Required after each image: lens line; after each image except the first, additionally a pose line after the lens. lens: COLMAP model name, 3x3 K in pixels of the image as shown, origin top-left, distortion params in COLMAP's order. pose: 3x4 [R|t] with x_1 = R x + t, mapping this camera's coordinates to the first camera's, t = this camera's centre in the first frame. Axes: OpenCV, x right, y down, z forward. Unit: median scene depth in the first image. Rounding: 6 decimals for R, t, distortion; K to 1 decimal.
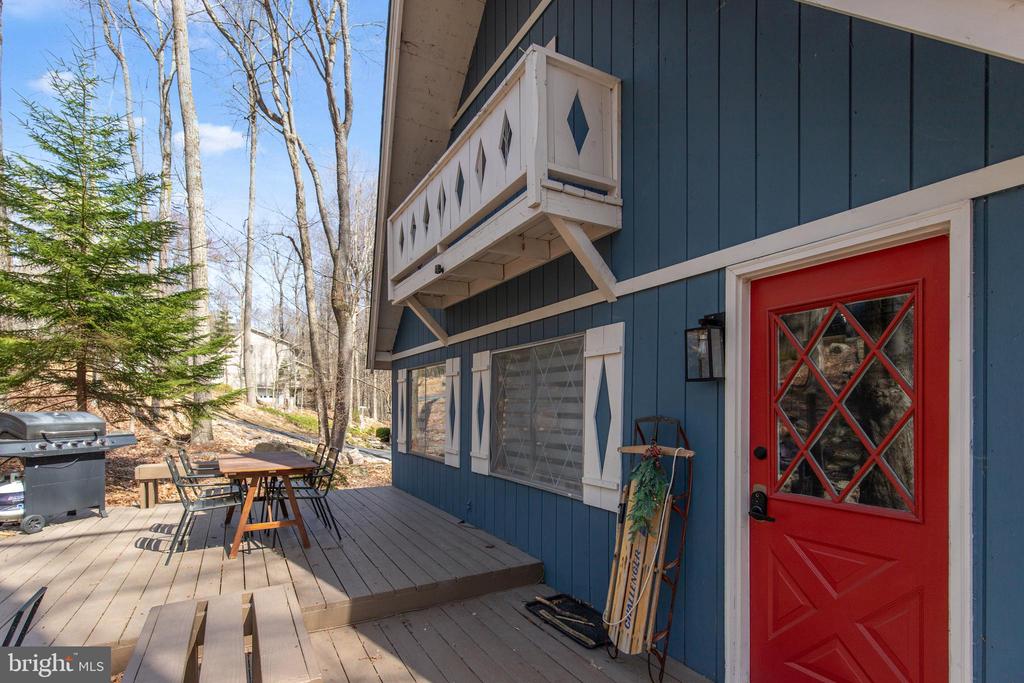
lens RADIAL K [[487.3, 0, 513.9], [0, 487.3, 402.2], [0, 0, 1]] dist [-0.000648, 0.000061]
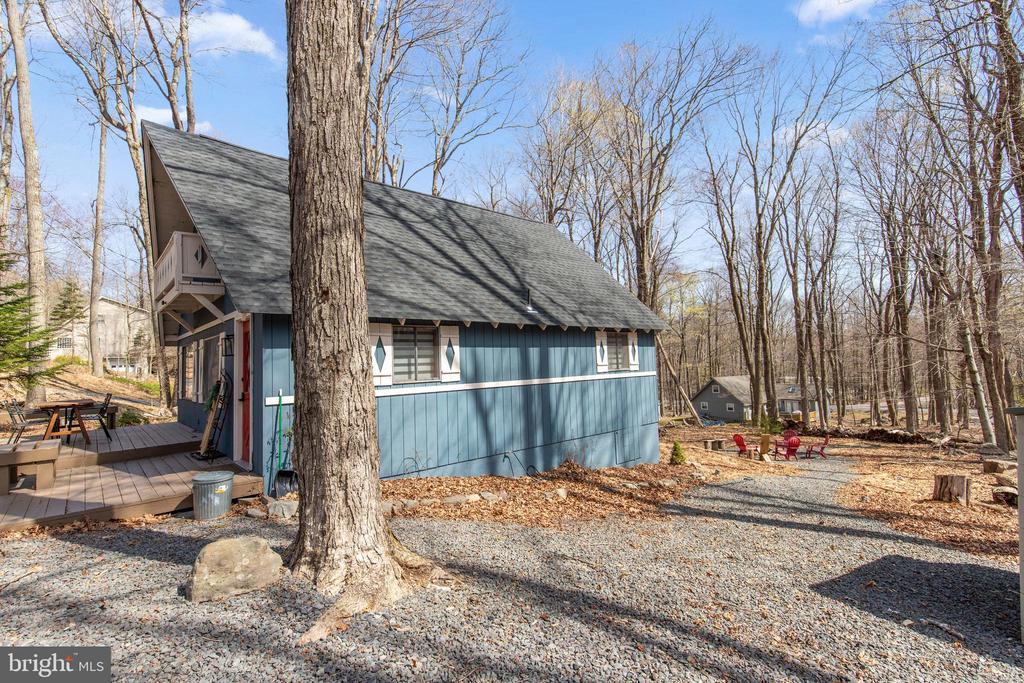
lens RADIAL K [[472.7, 0, 510.7], [0, 472.7, 327.6], [0, 0, 1]] dist [0.000765, 0.000156]
pose [[0.978438, -0.024754, 0.205050, 0.658197], [0.038492, 0.997253, -0.063280, 0.014772], [-0.202920, 0.069809, 0.976704, -0.949825]]
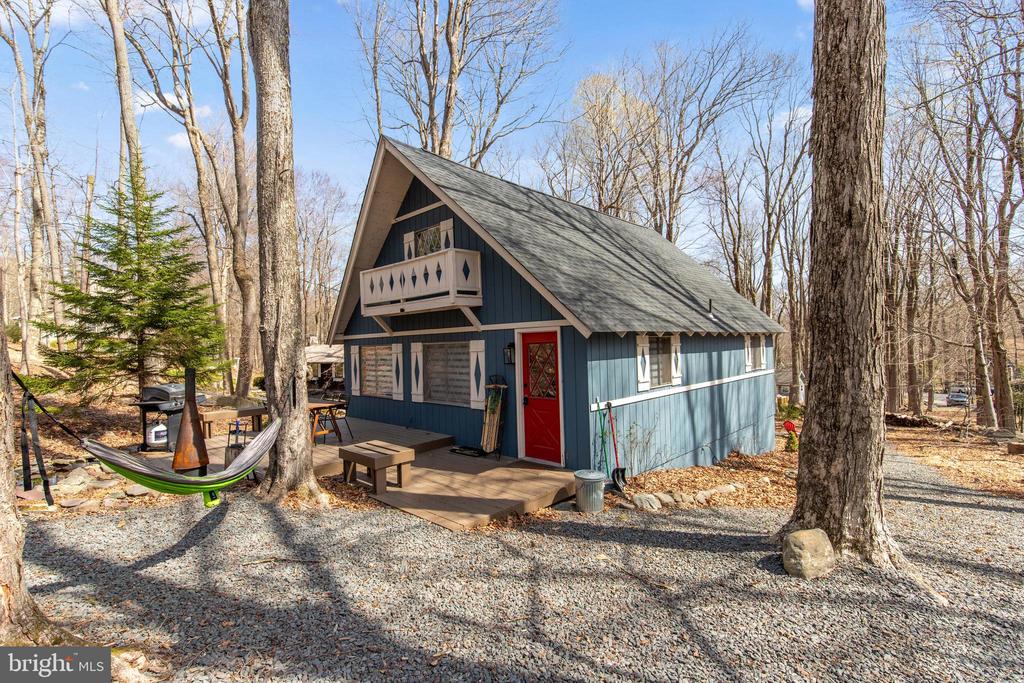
lens RADIAL K [[466.3, 0, 511.2], [0, 466.3, 333.1], [0, 0, 1]] dist [0.000776, -0.000123]
pose [[0.960159, -0.026748, 0.278171, -0.200985], [0.031942, 0.999389, -0.014155, -0.090583], [-0.277623, 0.022477, 0.960427, -0.877359]]
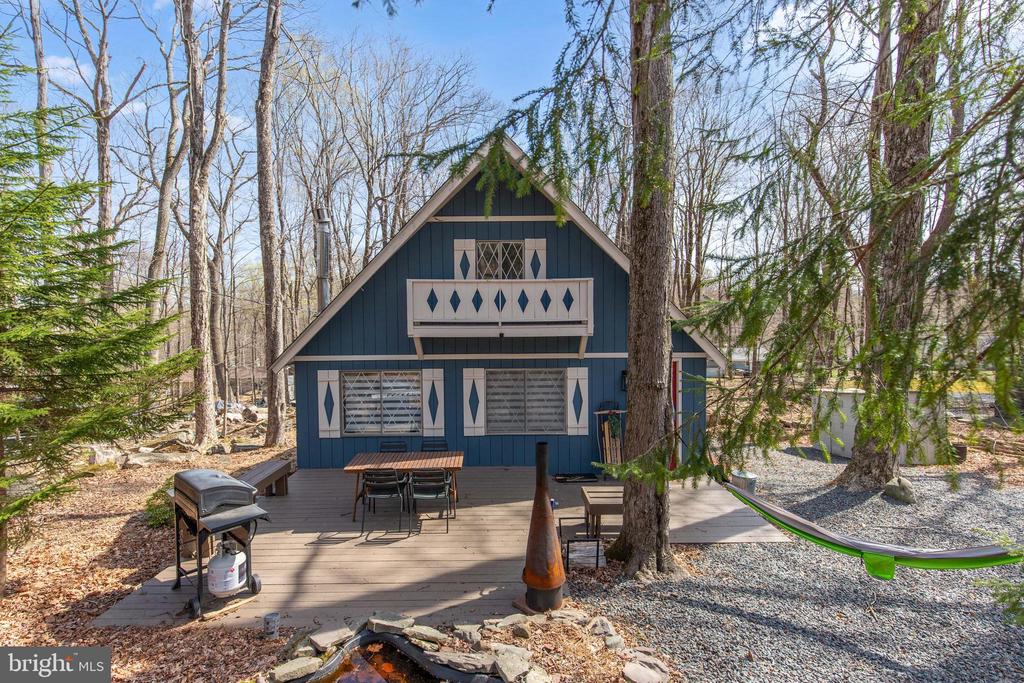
lens RADIAL K [[472.7, 0, 510.7], [0, 472.7, 327.6], [0, 0, 1]] dist [0.000765, 0.000156]
pose [[0.483993, -0.021702, 0.874803, -1.330936], [0.000665, 0.999701, 0.024432, -0.258357], [-0.875071, -0.011243, 0.483863, 0.035838]]
